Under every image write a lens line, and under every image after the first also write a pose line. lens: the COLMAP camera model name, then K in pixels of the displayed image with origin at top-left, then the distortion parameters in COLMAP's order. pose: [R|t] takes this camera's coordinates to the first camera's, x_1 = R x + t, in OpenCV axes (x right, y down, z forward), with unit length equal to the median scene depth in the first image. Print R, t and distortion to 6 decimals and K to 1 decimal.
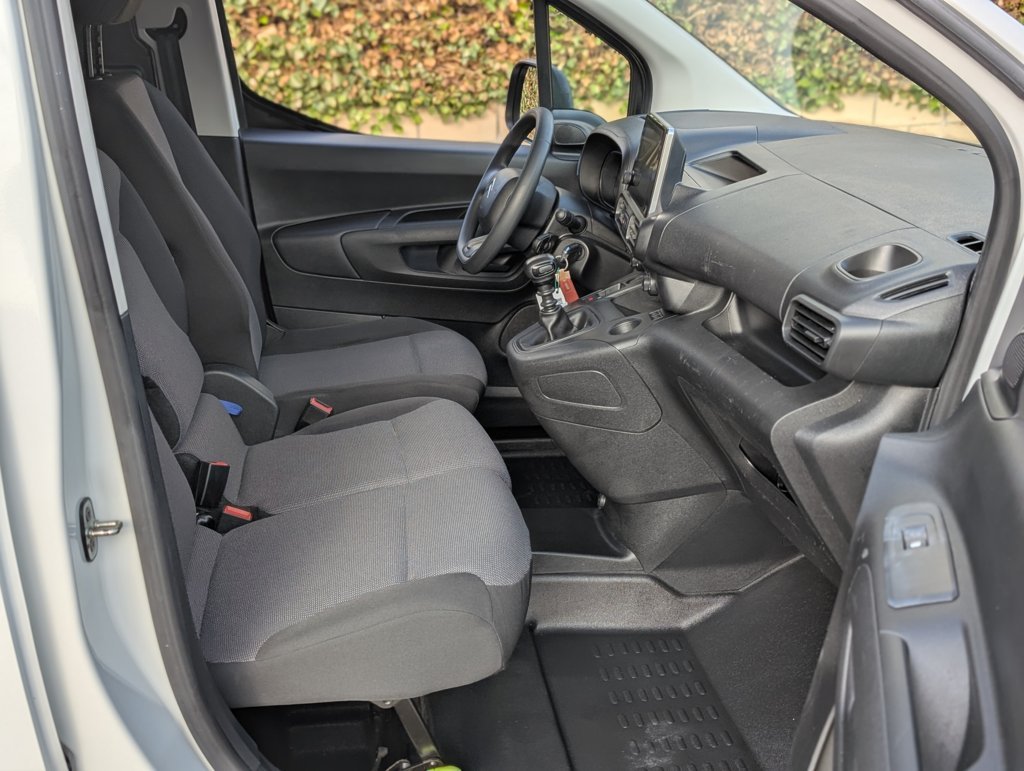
lens RADIAL K [[1114.2, 0, 513.2], [0, 1114.2, 369.4], [0, 0, 1]] dist [0.083117, -0.192816]
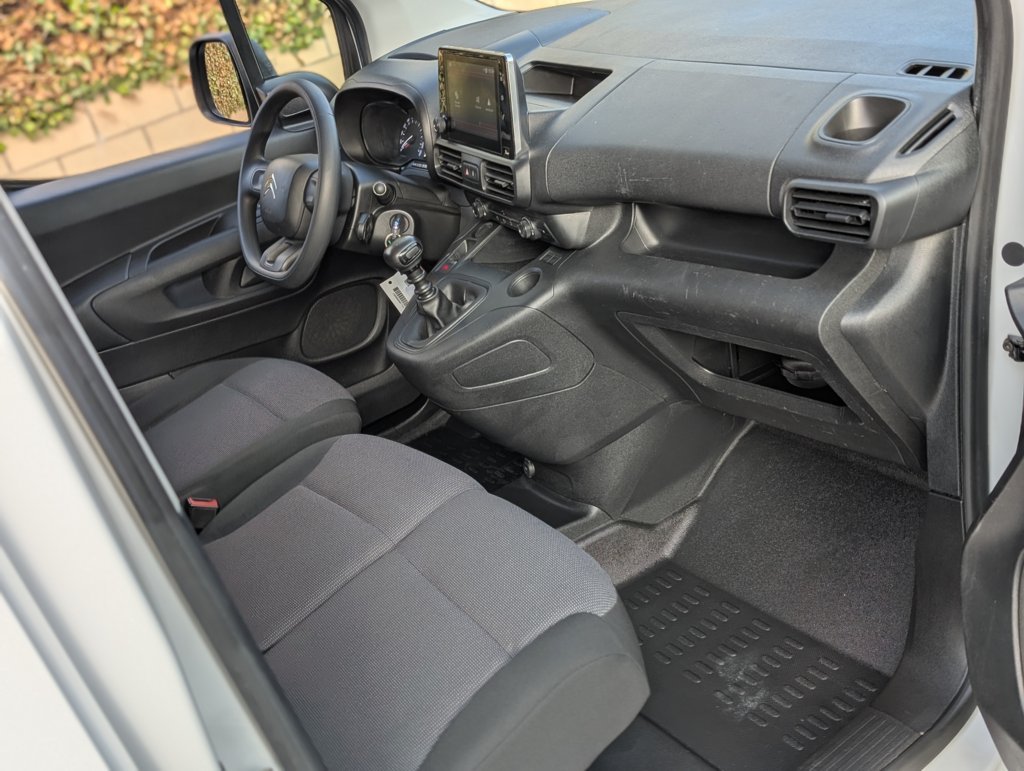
lens RADIAL K [[1114.2, 0, 513.2], [0, 1114.2, 369.4], [0, 0, 1]] dist [0.083117, -0.192816]
pose [[0.875983, -0.376718, 0.301226, -0.186205], [0.357084, 0.926325, 0.120055, -0.076633], [-0.324260, 0.002397, 0.945965, 0.136910]]
